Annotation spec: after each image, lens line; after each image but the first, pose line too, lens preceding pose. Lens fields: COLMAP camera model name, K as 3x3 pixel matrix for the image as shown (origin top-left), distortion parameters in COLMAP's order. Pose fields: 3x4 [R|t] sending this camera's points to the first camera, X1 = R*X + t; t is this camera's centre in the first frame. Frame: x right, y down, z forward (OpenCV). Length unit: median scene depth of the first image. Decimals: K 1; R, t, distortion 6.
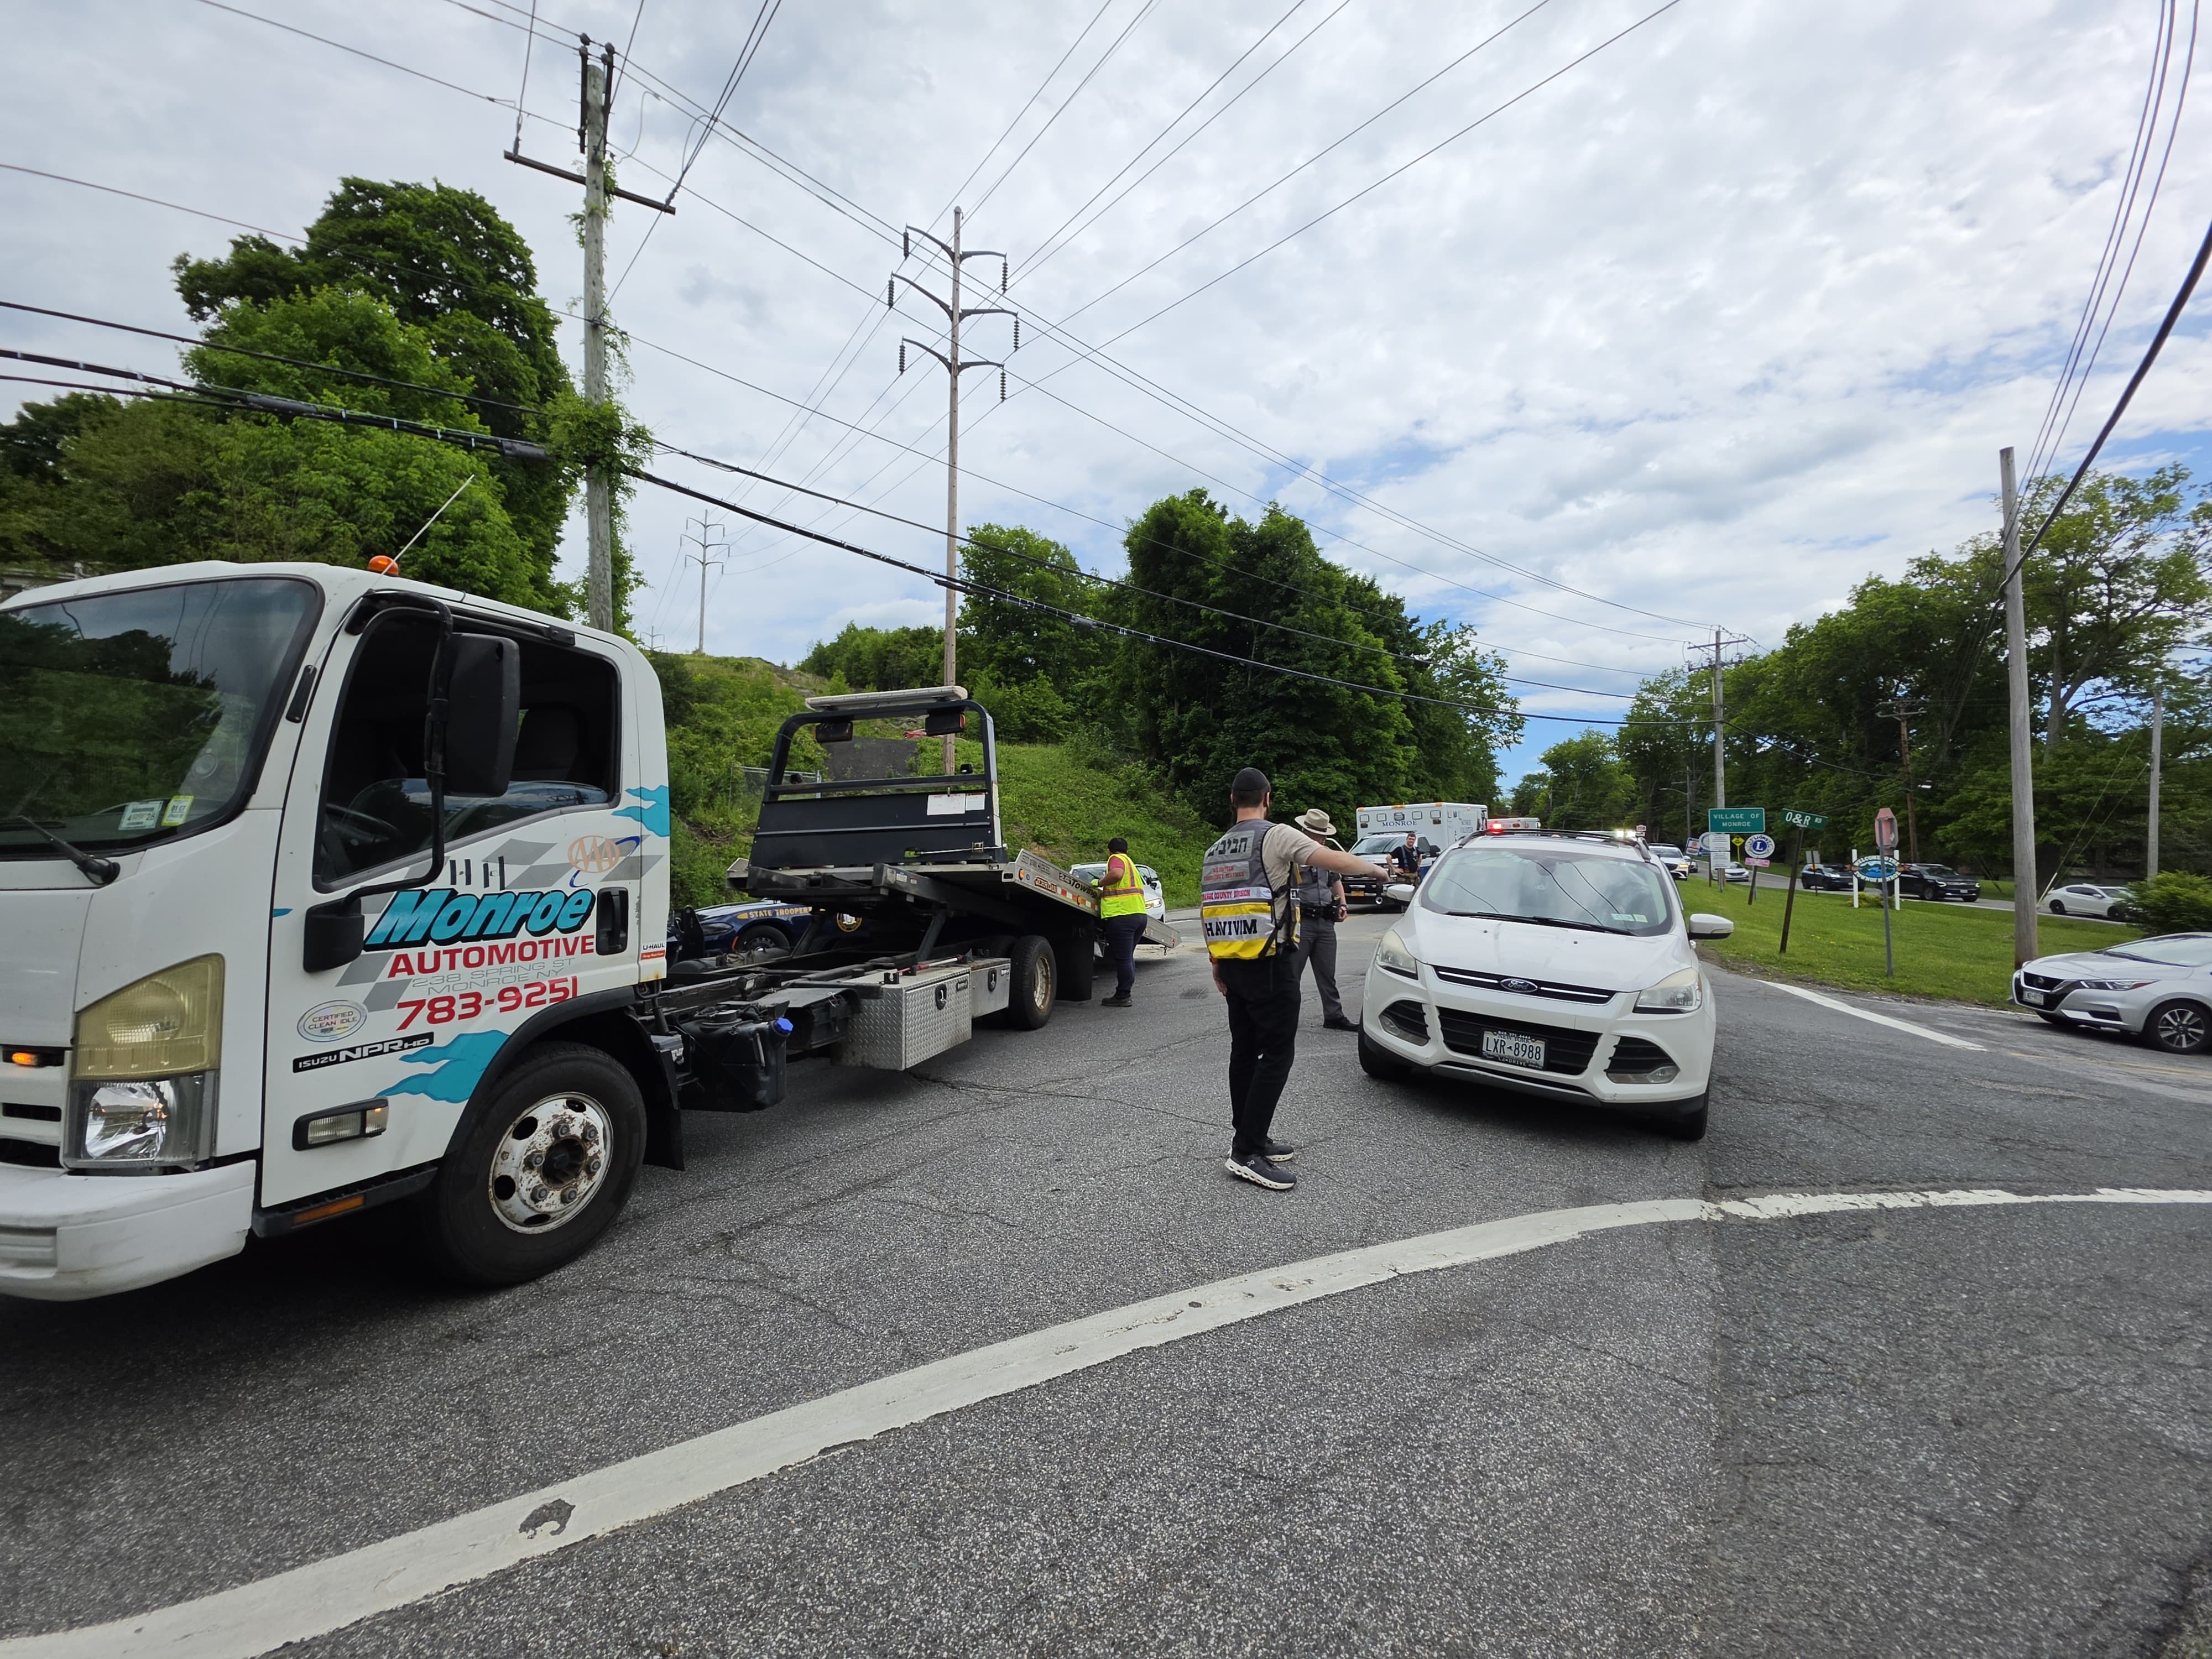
lens RADIAL K [[883.1, 0, 1090.4], [0, 883.1, 806.4], [0, 0, 1]] dist [0.031226, -0.001033]
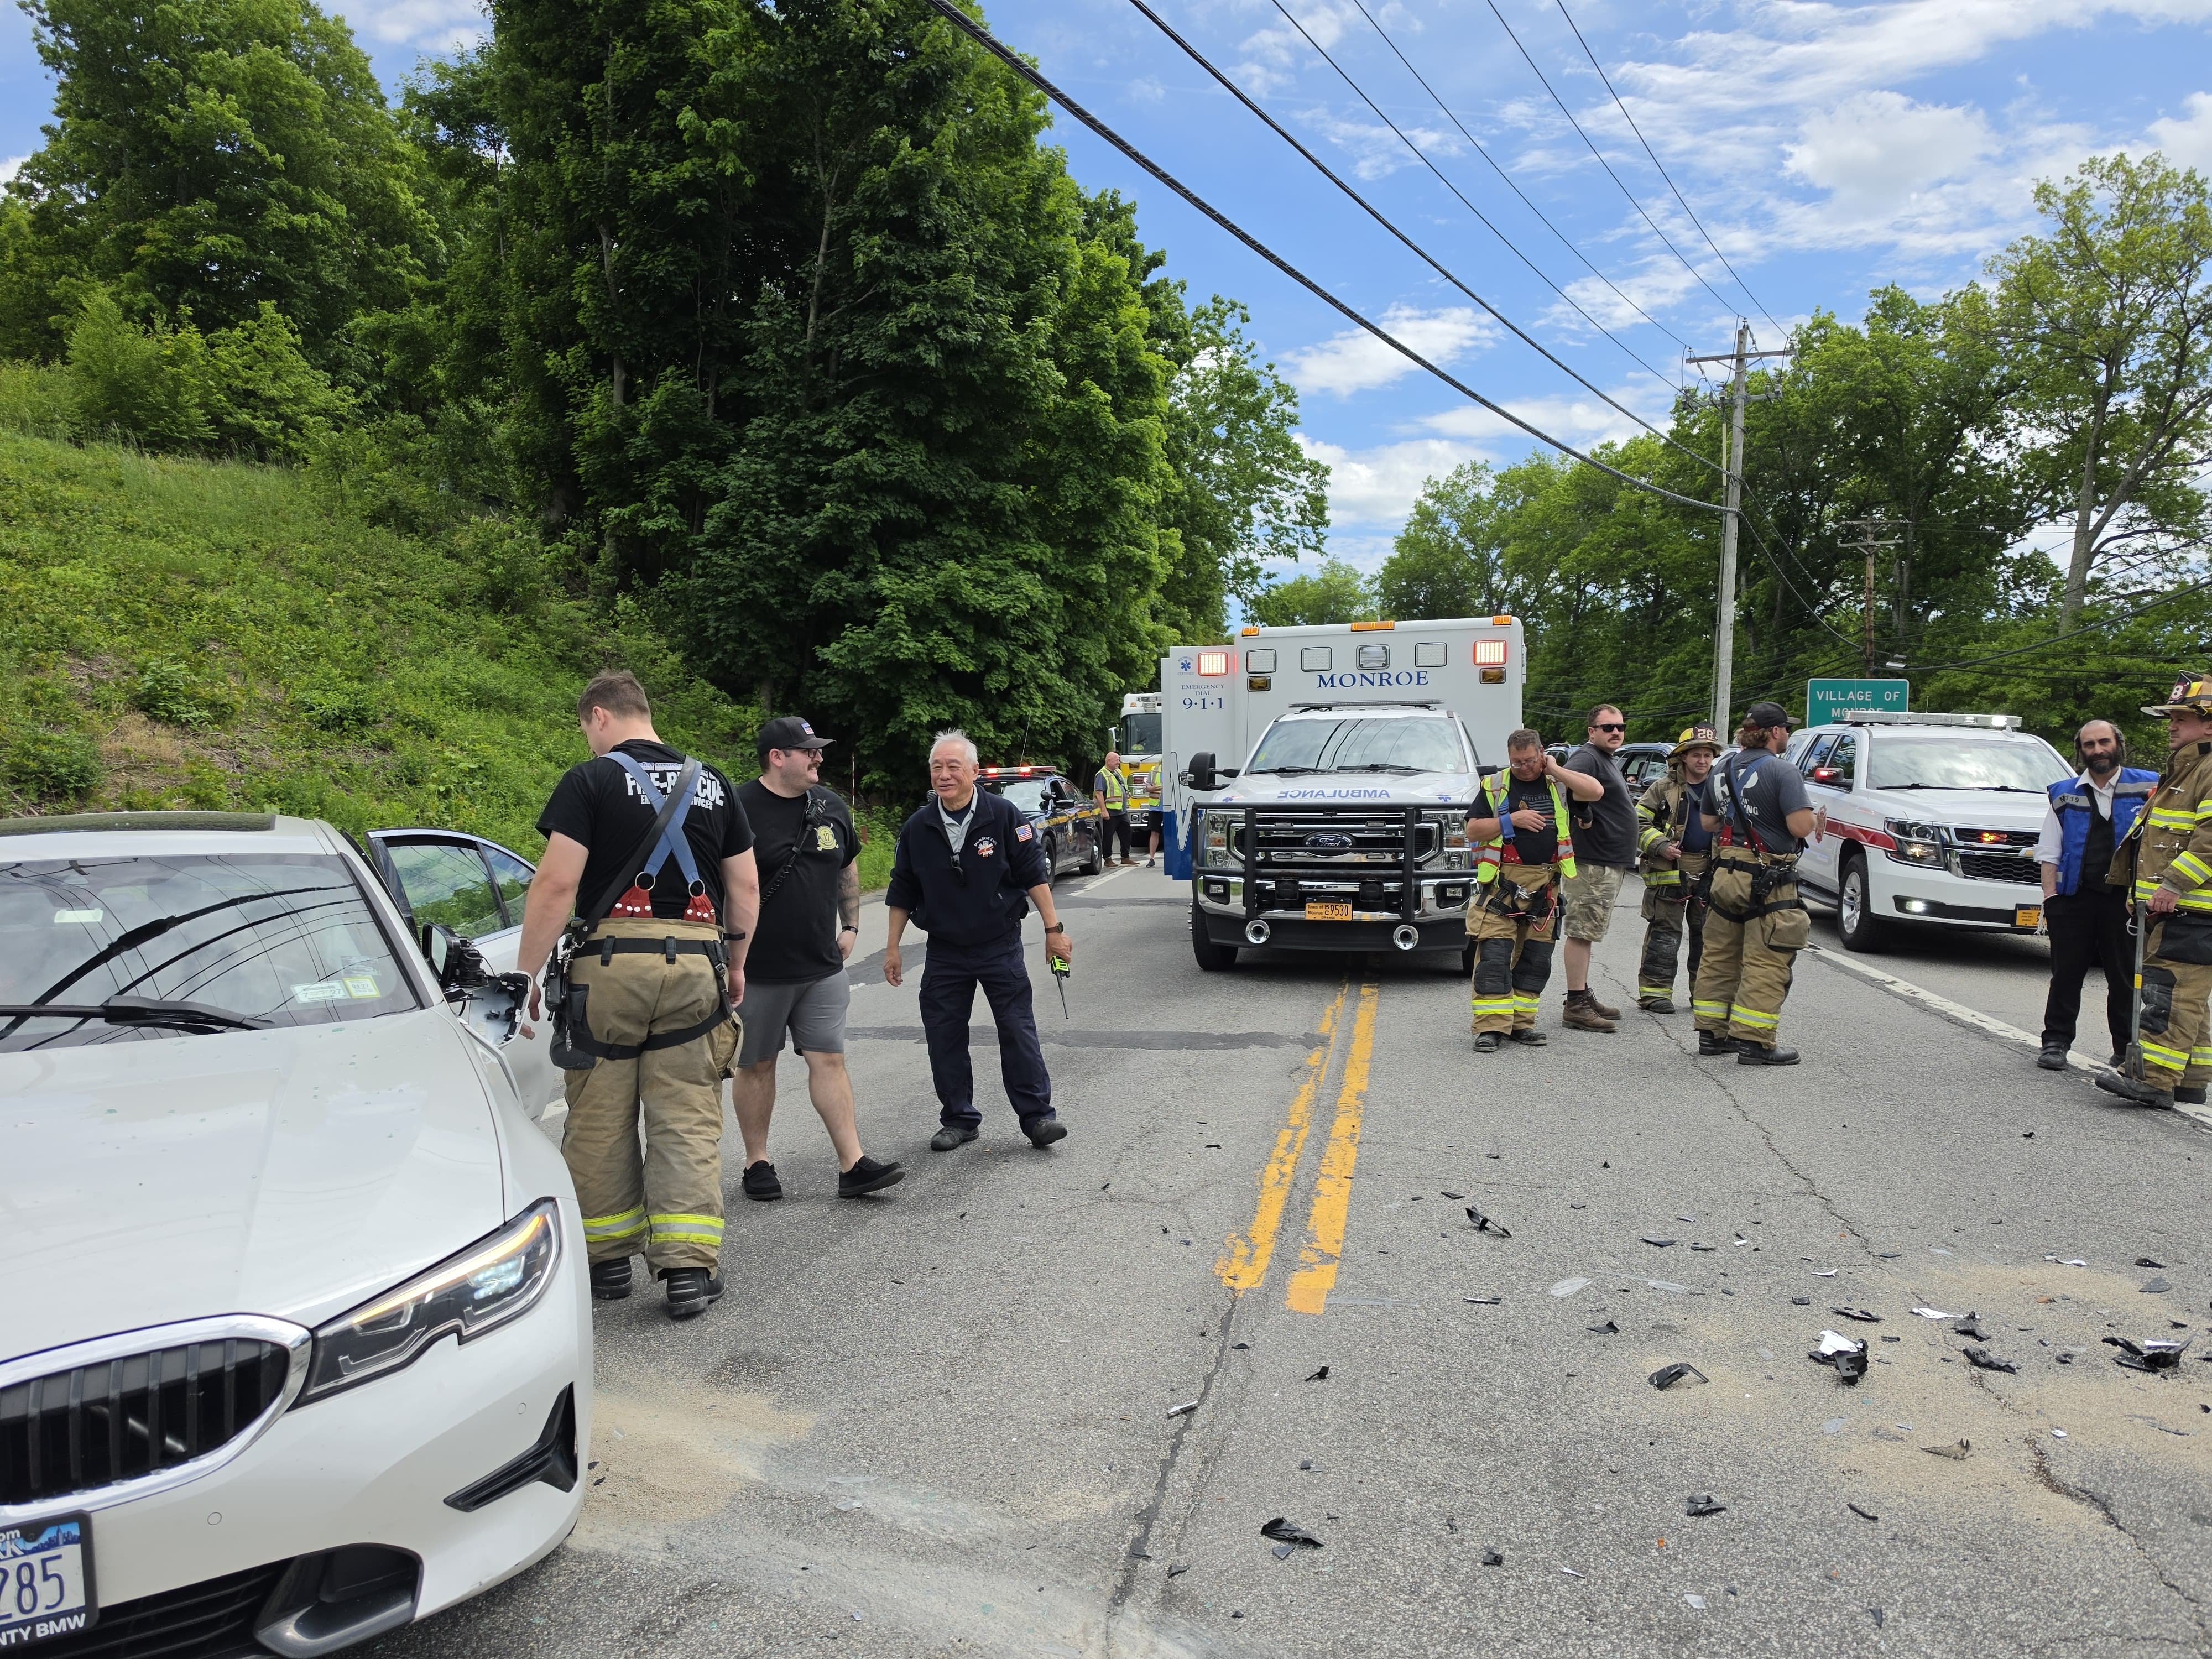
lens RADIAL K [[1532.4, 0, 1118.0], [0, 1532.4, 857.5], [0, 0, 1]] dist [0.069575, -0.042190]
pose [[0.916908, -0.008994, 0.398998, 0.035919], [-0.038174, 0.993186, 0.110112, 0.018801], [-0.397270, -0.116194, 0.910316, 0.389463]]
